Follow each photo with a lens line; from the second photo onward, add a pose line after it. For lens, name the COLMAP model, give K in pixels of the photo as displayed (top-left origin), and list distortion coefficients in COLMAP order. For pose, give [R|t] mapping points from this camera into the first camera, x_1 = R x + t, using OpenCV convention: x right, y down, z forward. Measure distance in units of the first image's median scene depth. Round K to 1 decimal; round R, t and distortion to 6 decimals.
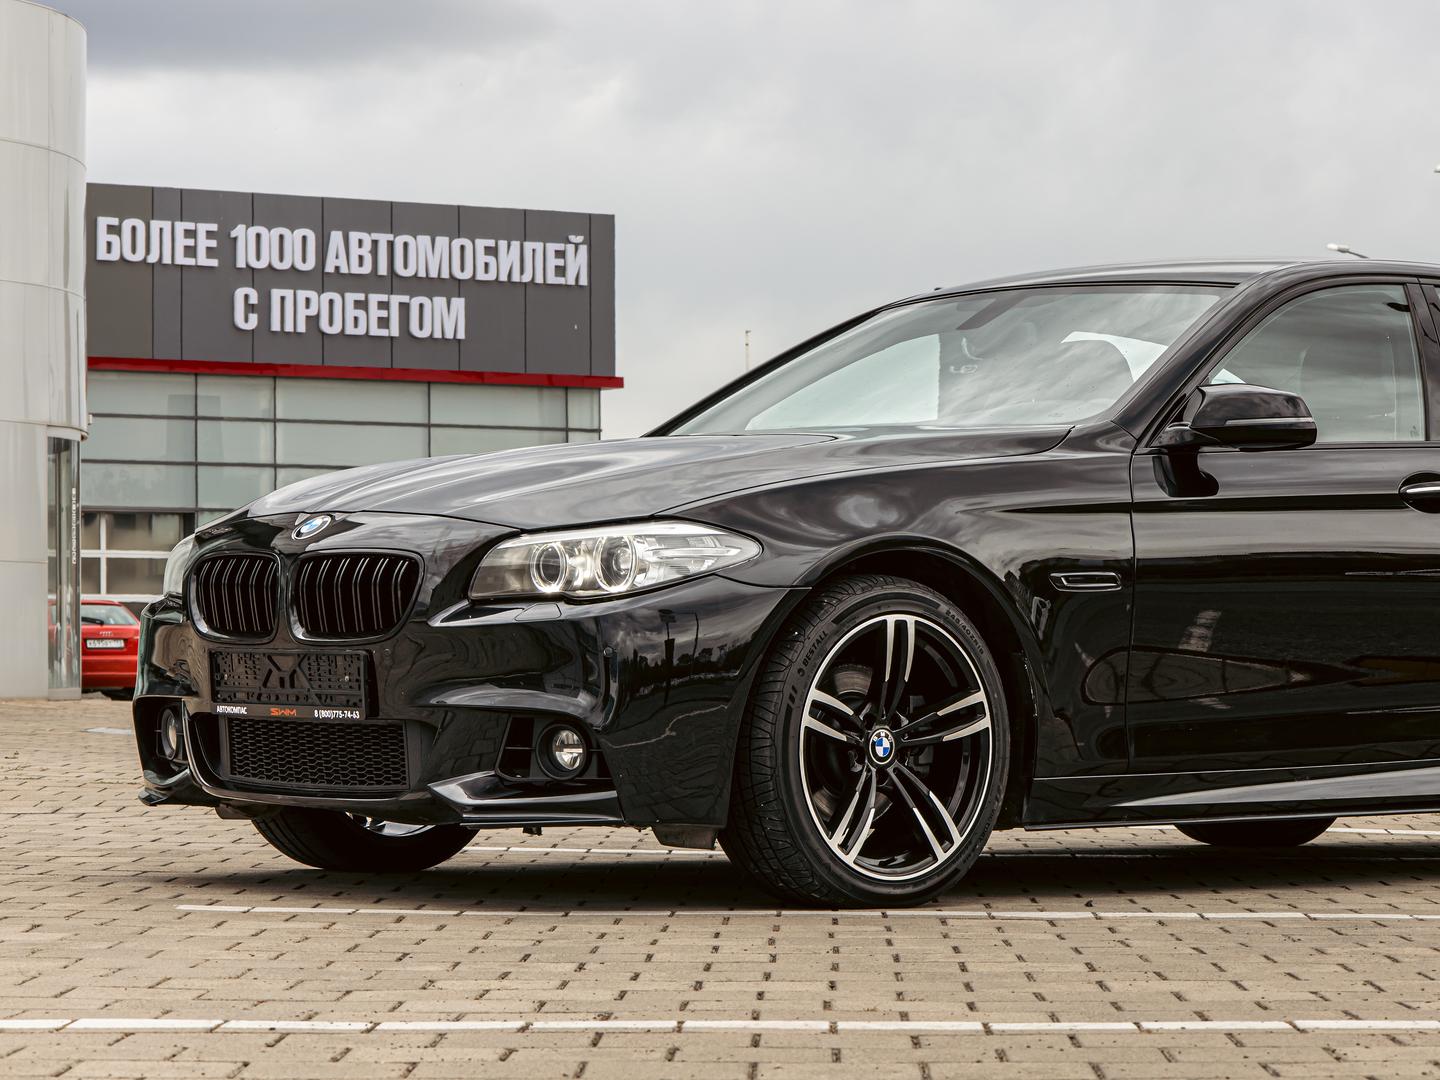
lens RADIAL K [[4190.1, 0, 699.5], [0, 4190.1, 573.9], [0, 0, 1]] dist [0.028323, -1.642335]
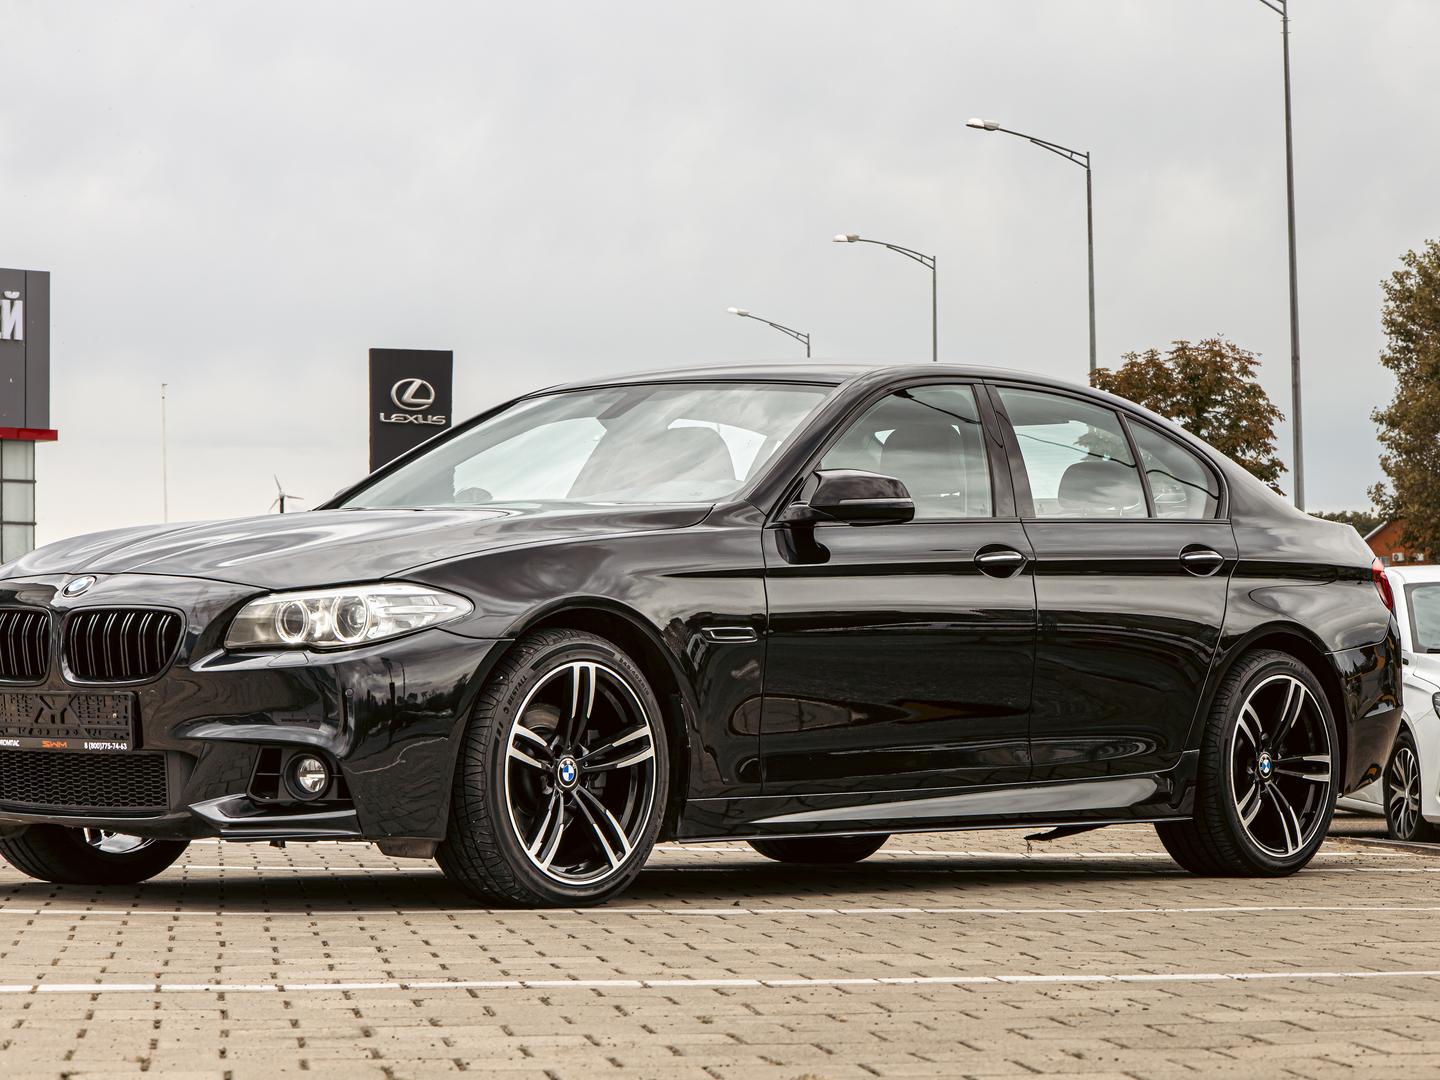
lens RADIAL K [[4069.5, 0, 720.0], [0, 4069.5, 540.0], [0, 0, 1]] dist [-0.035308, 0.049839]
pose [[0.989102, 0.006216, 0.147099, -0.084487], [-0.003220, 0.999783, -0.020595, -0.001320], [-0.147195, 0.019897, 0.988907, -0.154035]]
